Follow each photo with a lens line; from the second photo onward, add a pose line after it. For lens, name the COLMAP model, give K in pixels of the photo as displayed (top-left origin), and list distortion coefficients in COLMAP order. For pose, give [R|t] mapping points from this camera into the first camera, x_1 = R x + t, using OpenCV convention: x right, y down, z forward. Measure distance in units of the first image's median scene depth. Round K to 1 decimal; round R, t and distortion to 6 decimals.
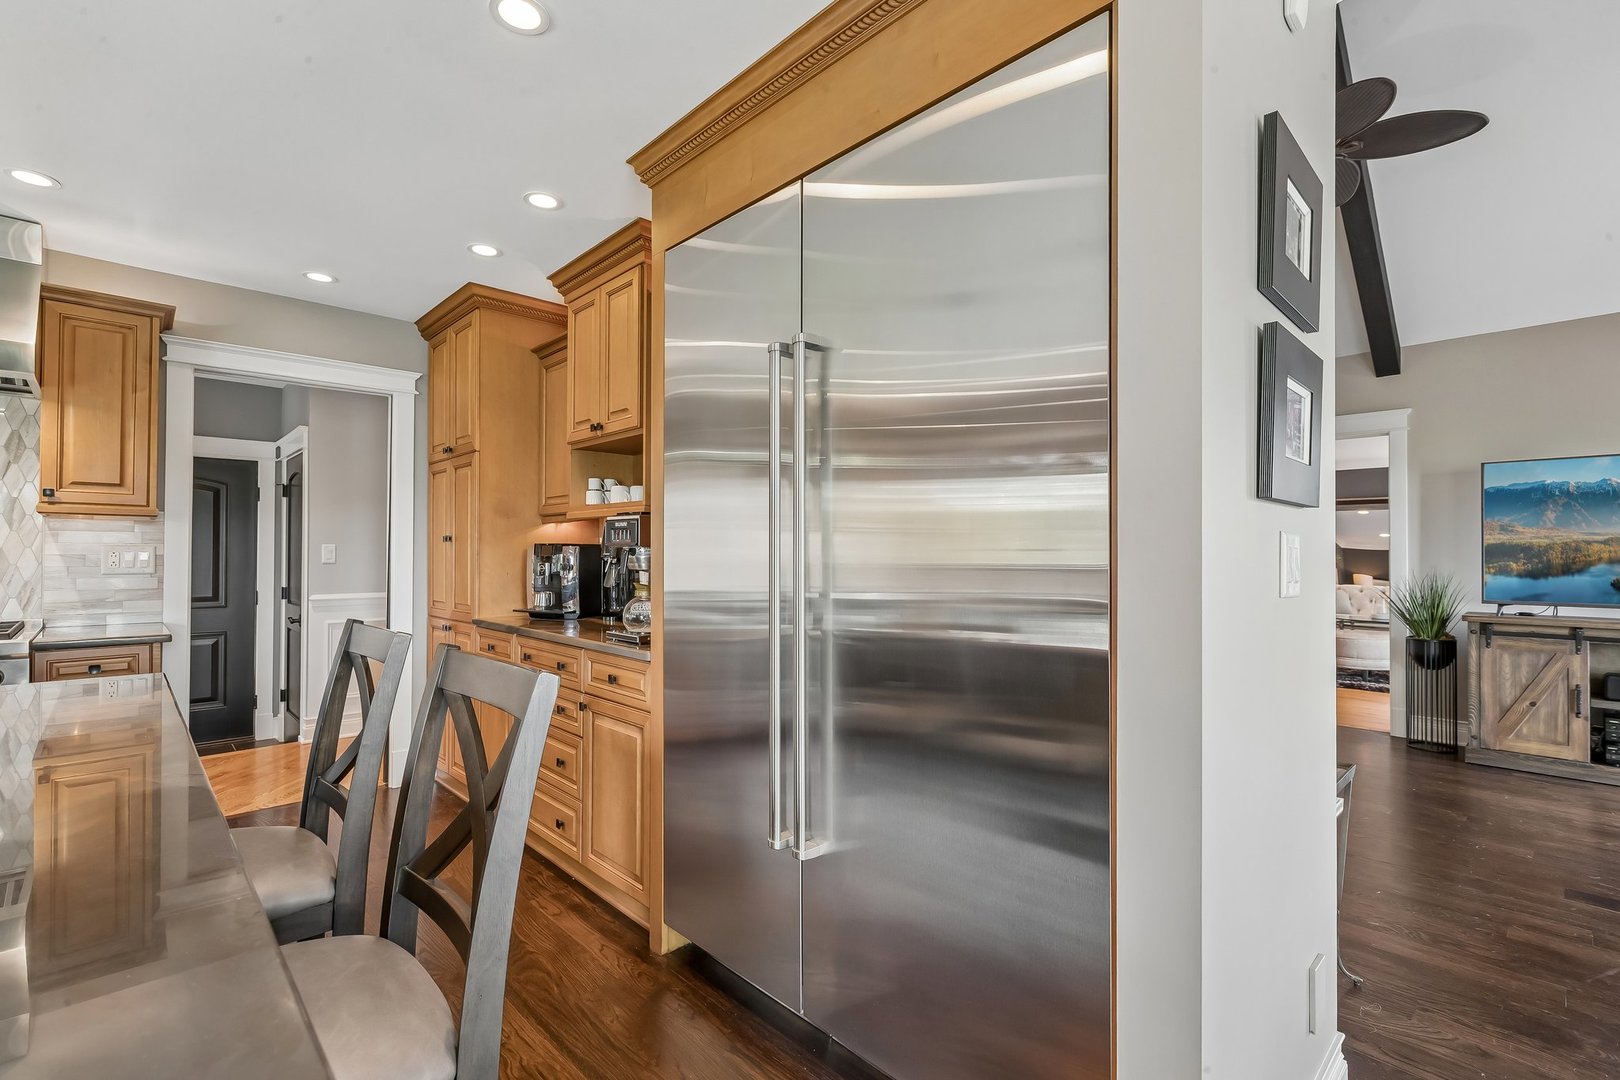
lens RADIAL K [[731.8, 0, 791.7], [0, 731.8, 539.9], [0, 0, 1]] dist [0.005027, -0.002685]
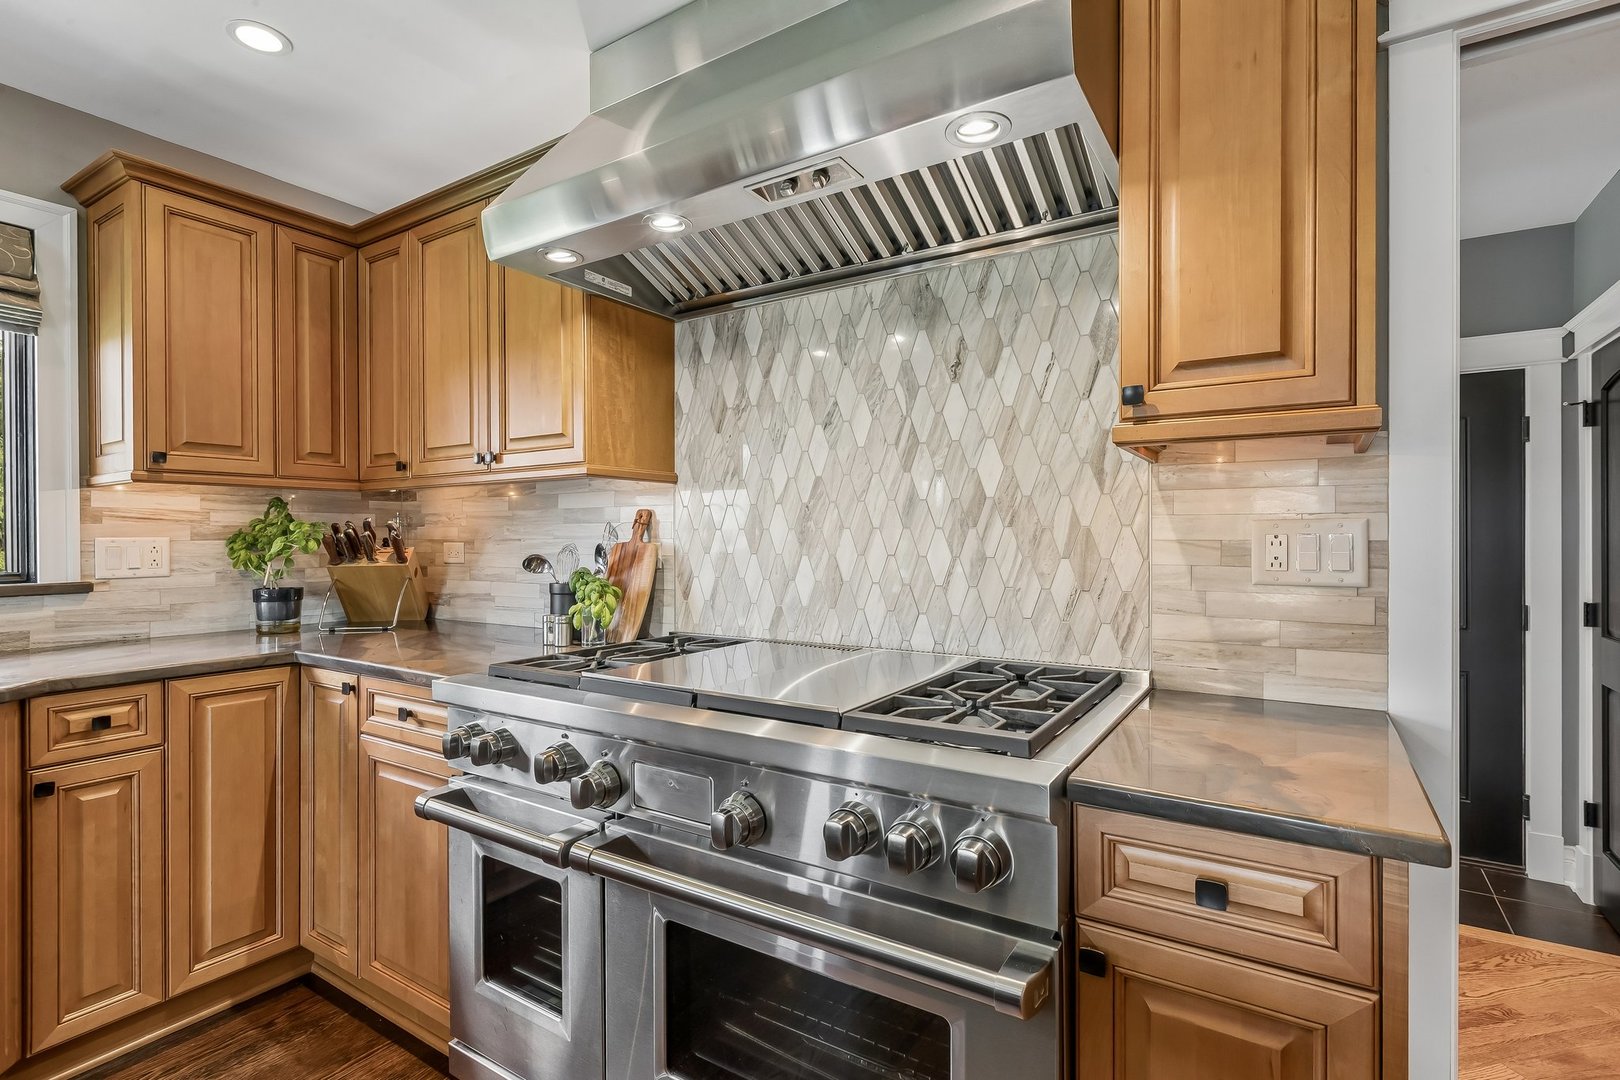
lens RADIAL K [[731.8, 0, 810.8], [0, 731.8, 538.0], [0, 0, 1]] dist [0.005027, -0.002685]
pose [[0.228117, 0.000694, -0.973633, -0.581422], [0.018706, 0.999812, 0.005095, 0.011603], [0.973454, -0.019375, 0.228061, 0.651541]]
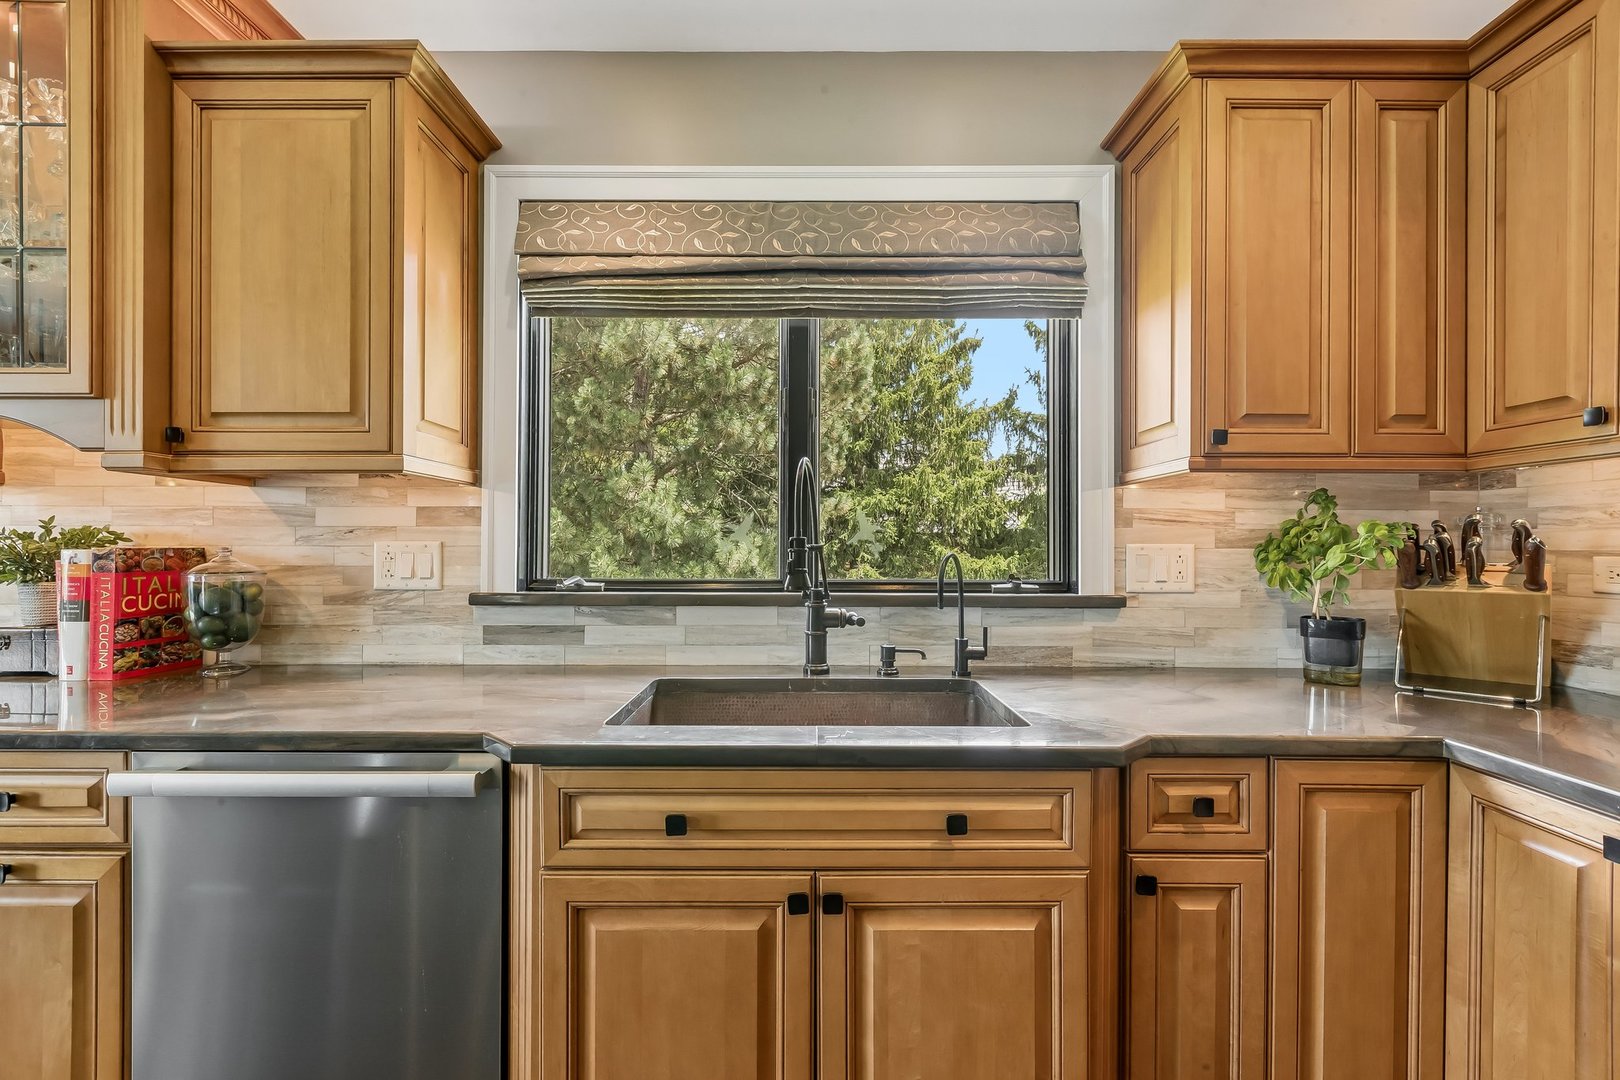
lens RADIAL K [[731.8, 0, 835.8], [0, 731.8, 544.9], [0, 0, 1]] dist [0.005027, -0.002685]
pose [[-0.685813, -0.002085, -0.727775, -0.811228], [0.006579, 0.999937, -0.009064, 0.006876], [0.727748, -0.011004, -0.685756, 0.394644]]
